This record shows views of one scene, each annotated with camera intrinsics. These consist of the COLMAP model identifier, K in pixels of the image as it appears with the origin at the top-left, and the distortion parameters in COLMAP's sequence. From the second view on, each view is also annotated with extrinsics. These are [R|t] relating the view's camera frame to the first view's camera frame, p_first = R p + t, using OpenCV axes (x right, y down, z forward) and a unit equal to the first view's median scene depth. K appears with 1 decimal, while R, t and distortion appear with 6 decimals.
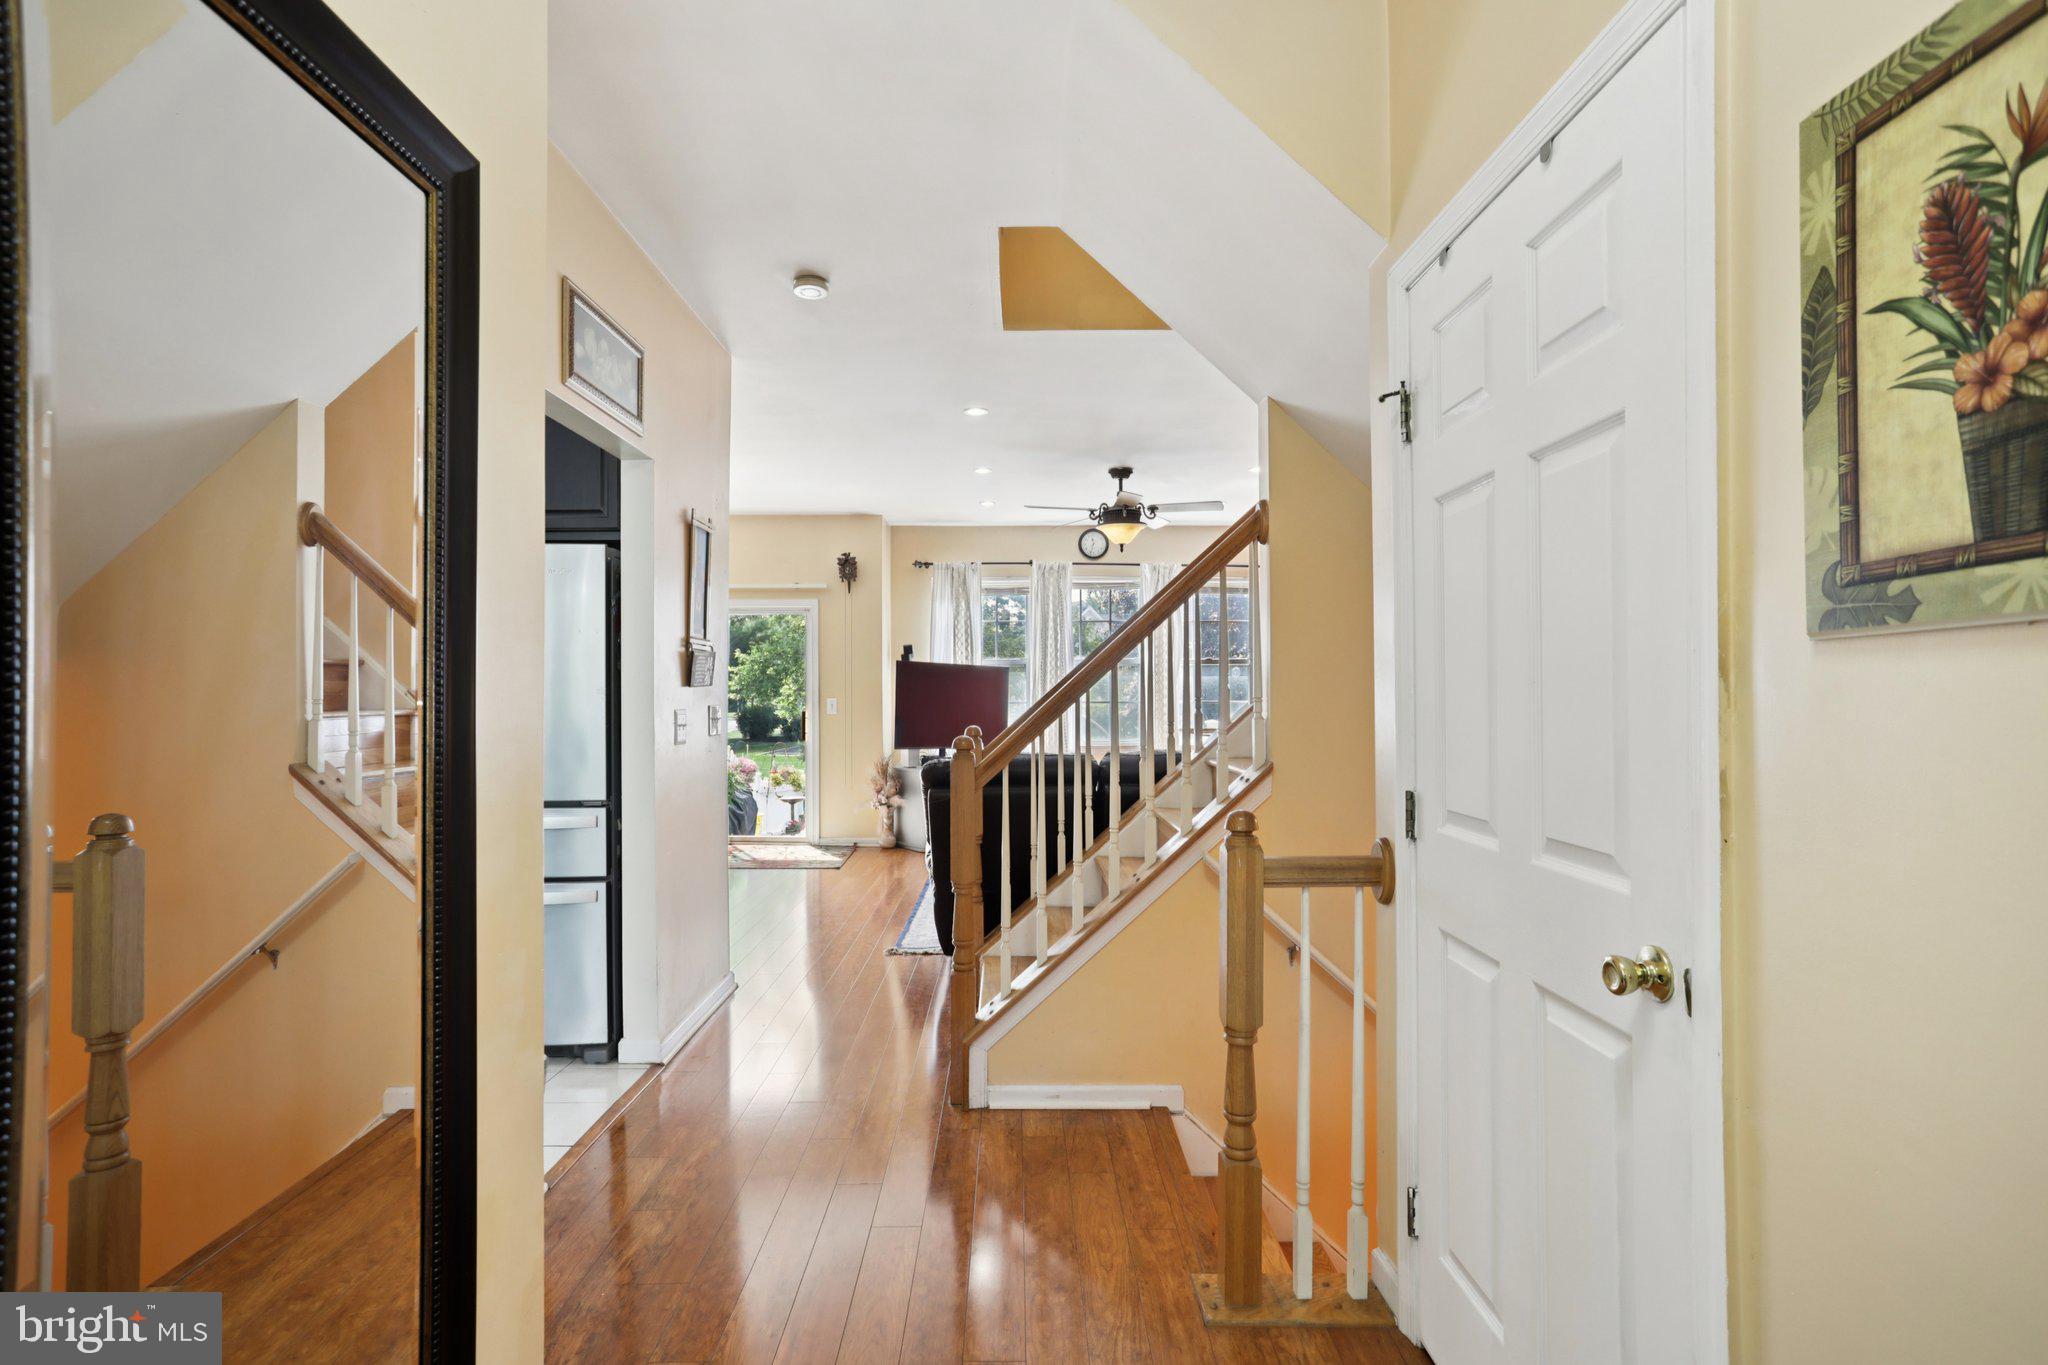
lens RADIAL K [[1023.5, 0, 1017.0], [0, 1023.5, 758.5], [0, 0, 1]] dist [-0.082935, 0.036926]
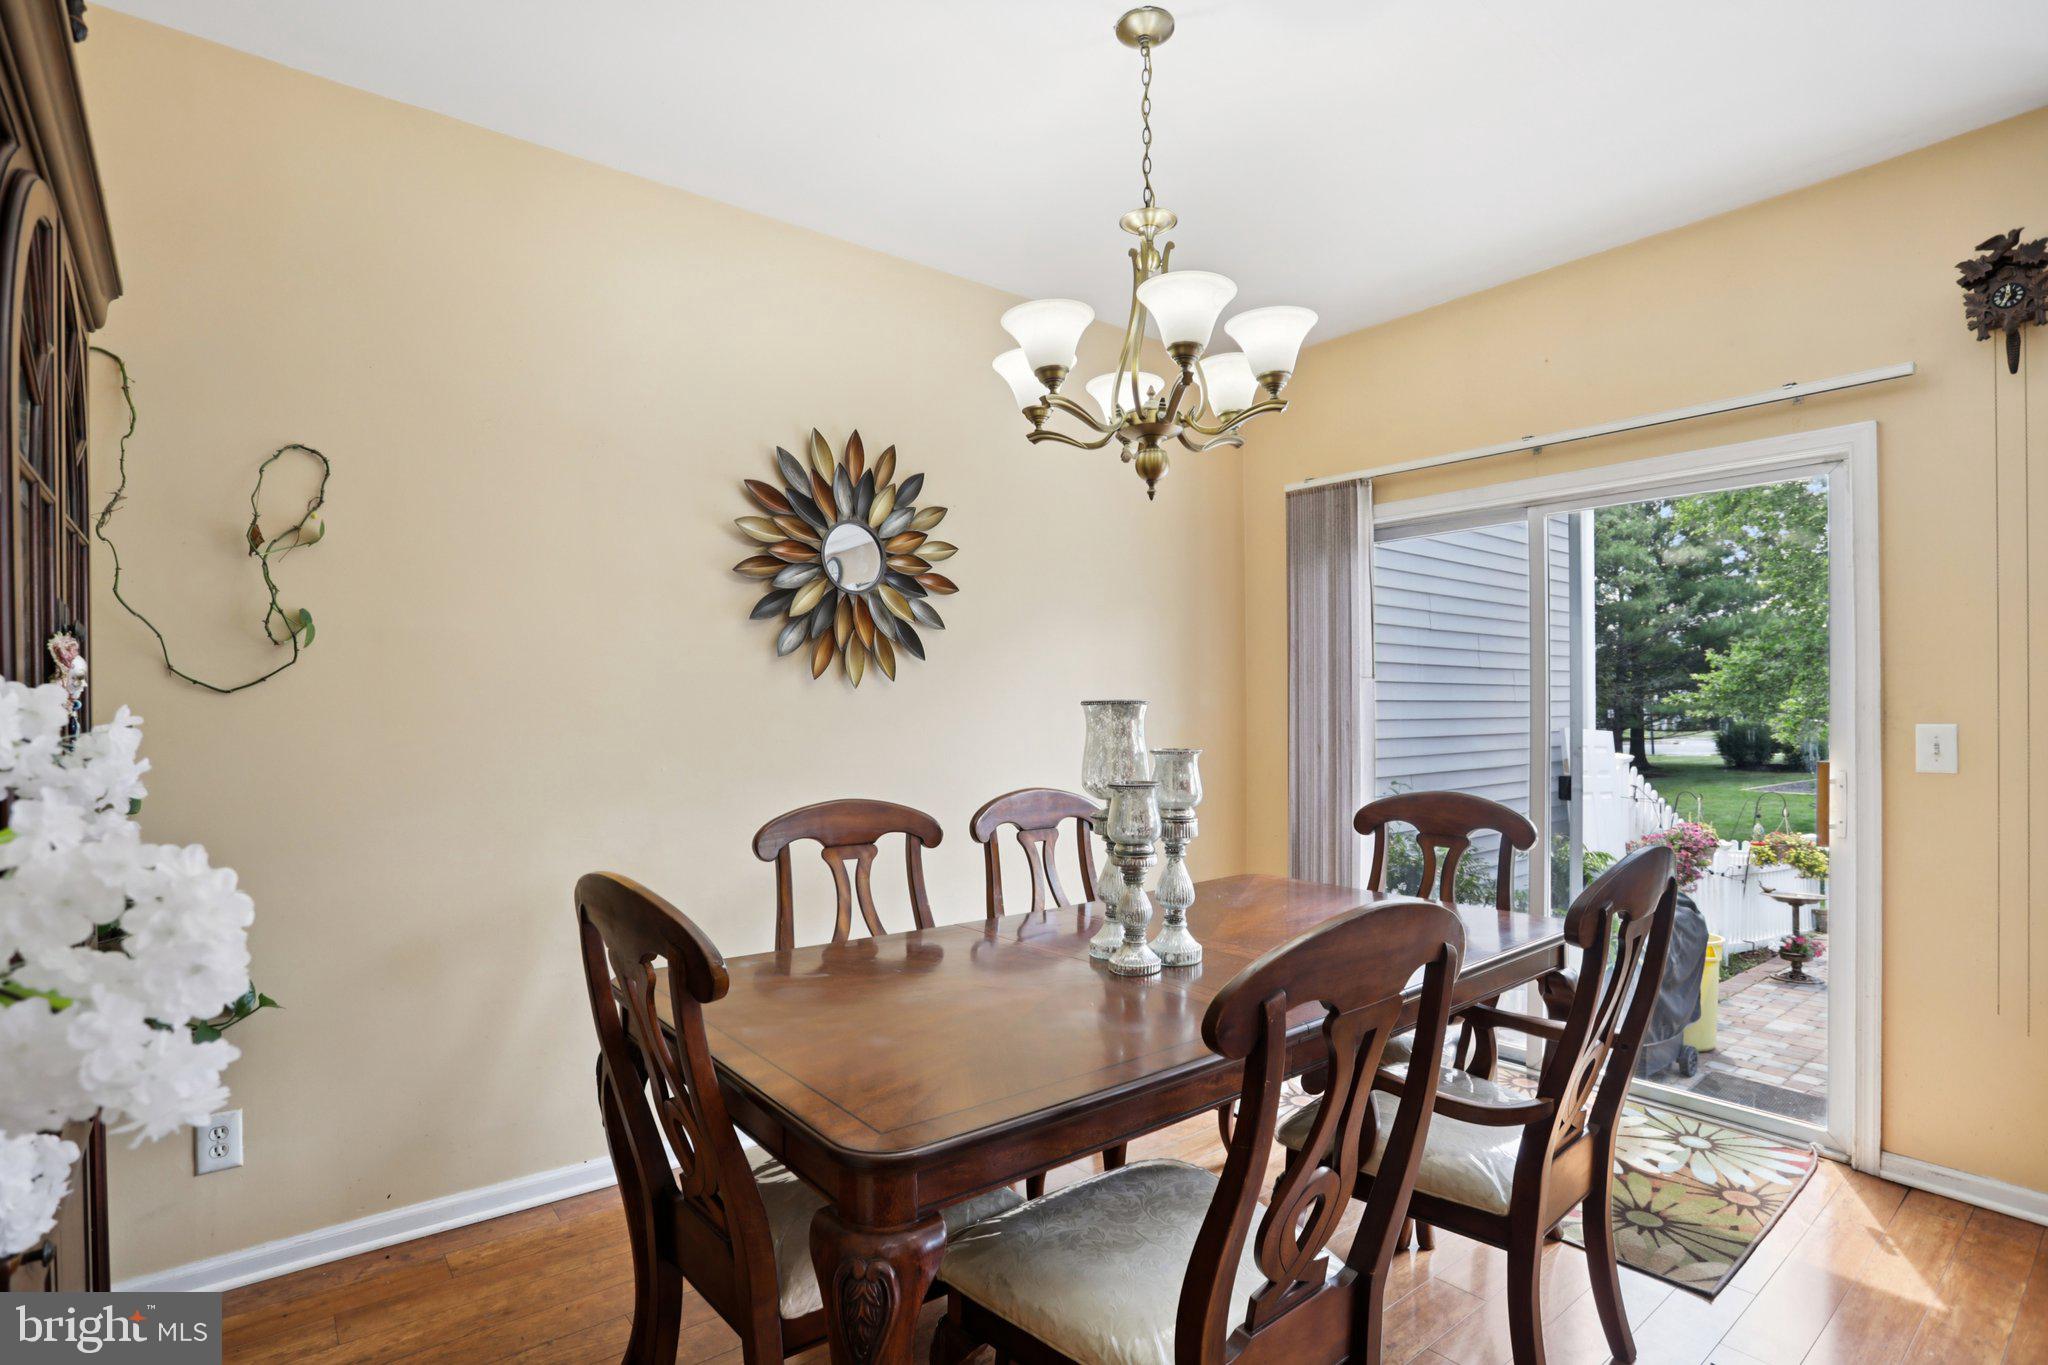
lens RADIAL K [[1004.5, 0, 1015.0], [0, 1004.5, 709.3], [0, 0, 1]] dist [-0.084511, 0.039673]
pose [[0.621446, -0.005373, -0.783439, -1.132166], [-0.046006, 0.998001, -0.043338, -0.331948], [0.782105, 0.062975, 0.619956, 5.229131]]
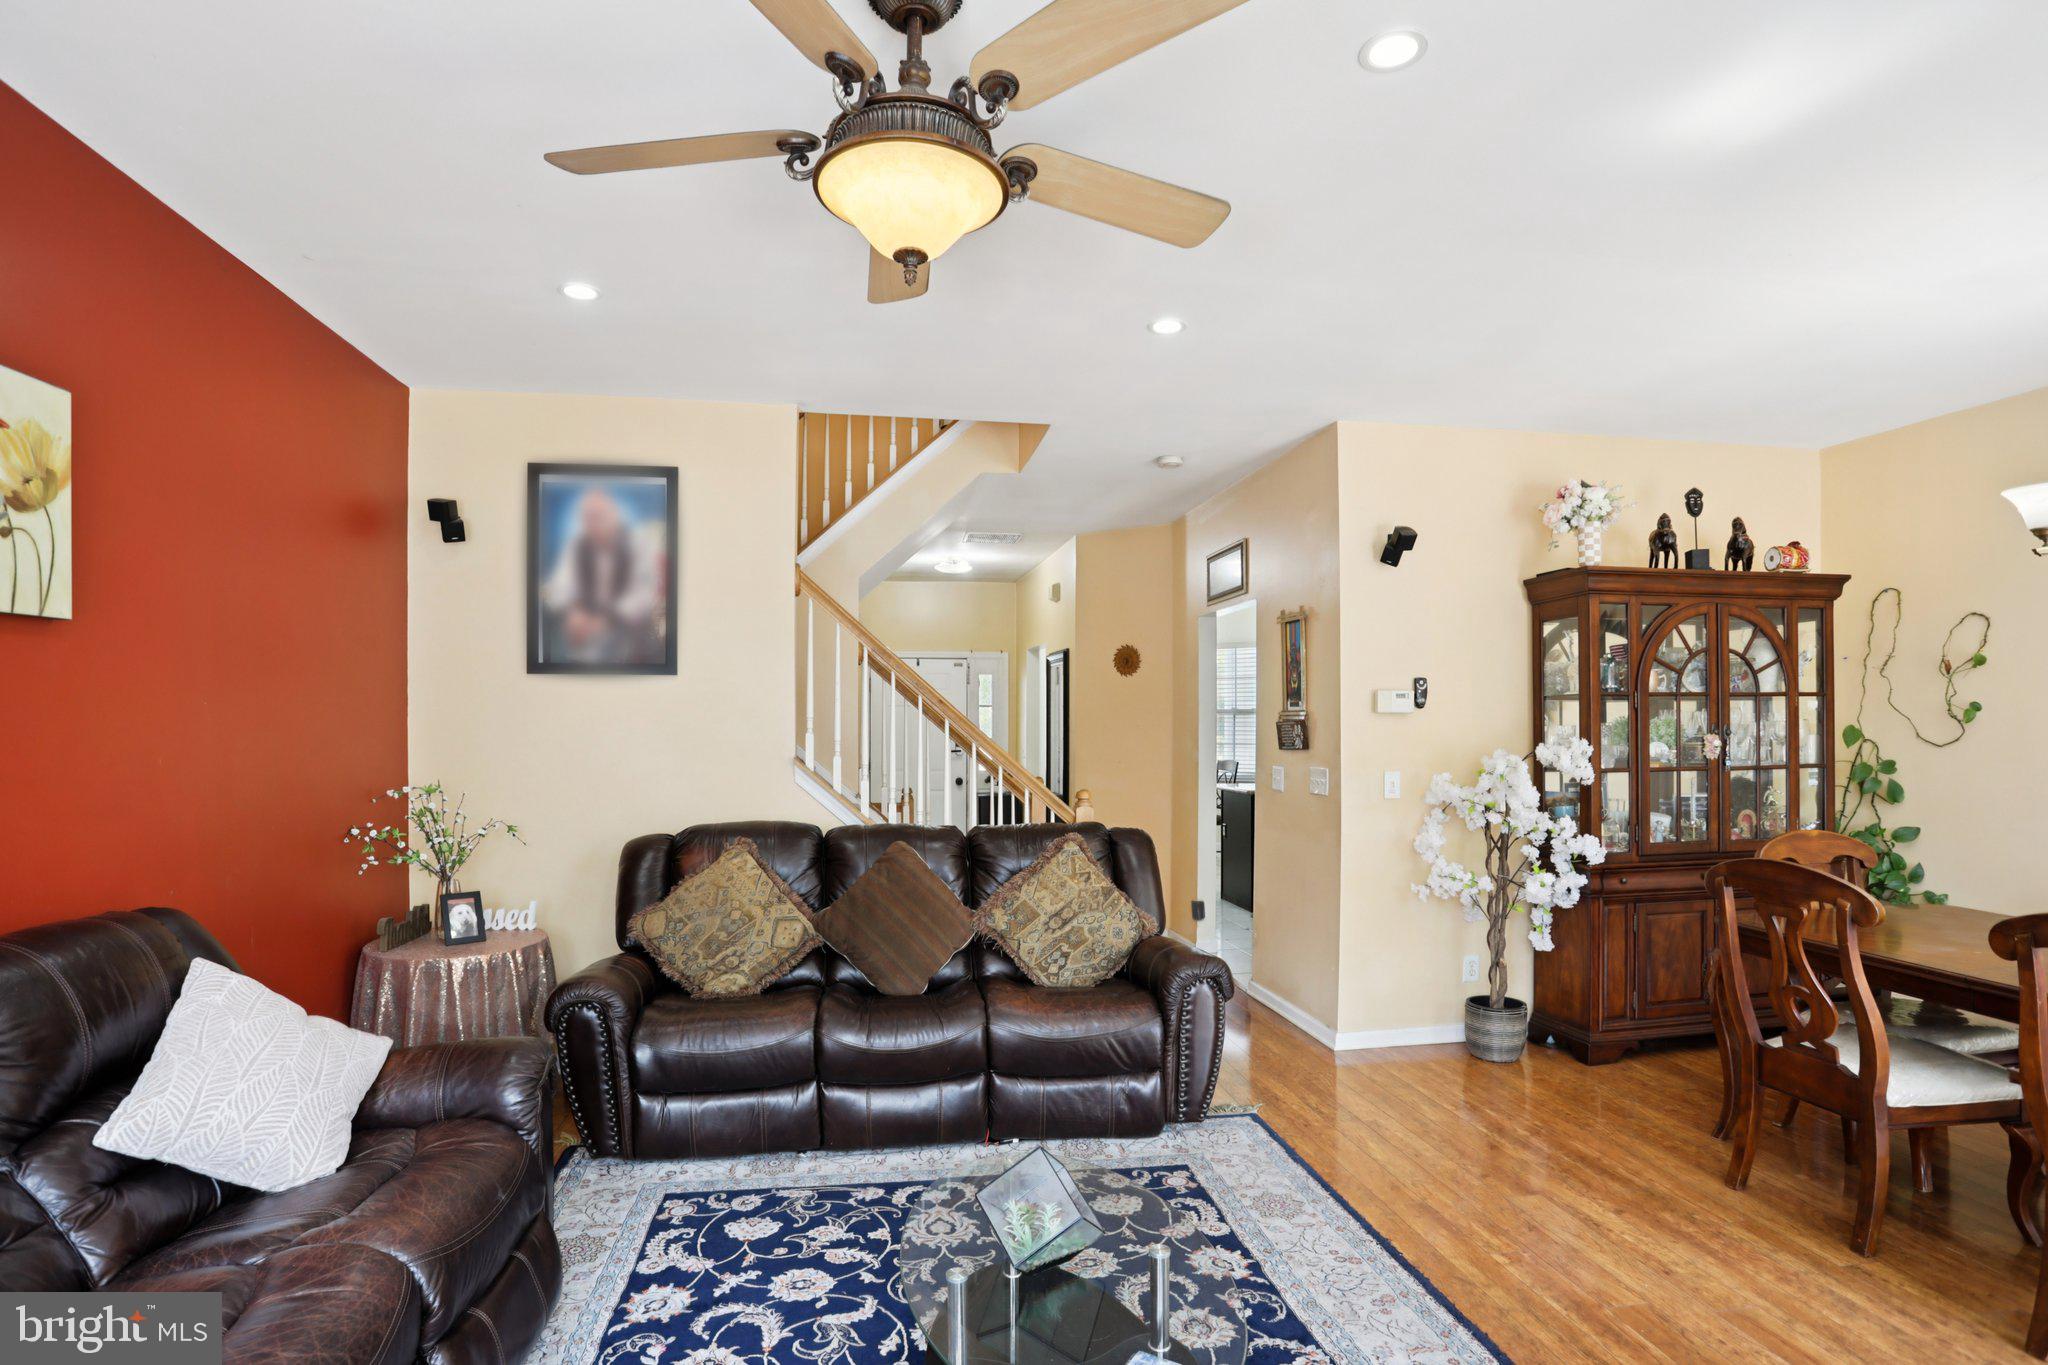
lens RADIAL K [[1026.5, 0, 1015.7], [0, 1026.5, 732.1], [0, 0, 1]] dist [-0.084857, 0.045818]
pose [[-0.987694, 0.000817, -0.156394, 0.853550], [-0.010343, 0.997456, 0.070532, -0.725146], [0.156054, 0.071281, -0.985173, 8.953205]]
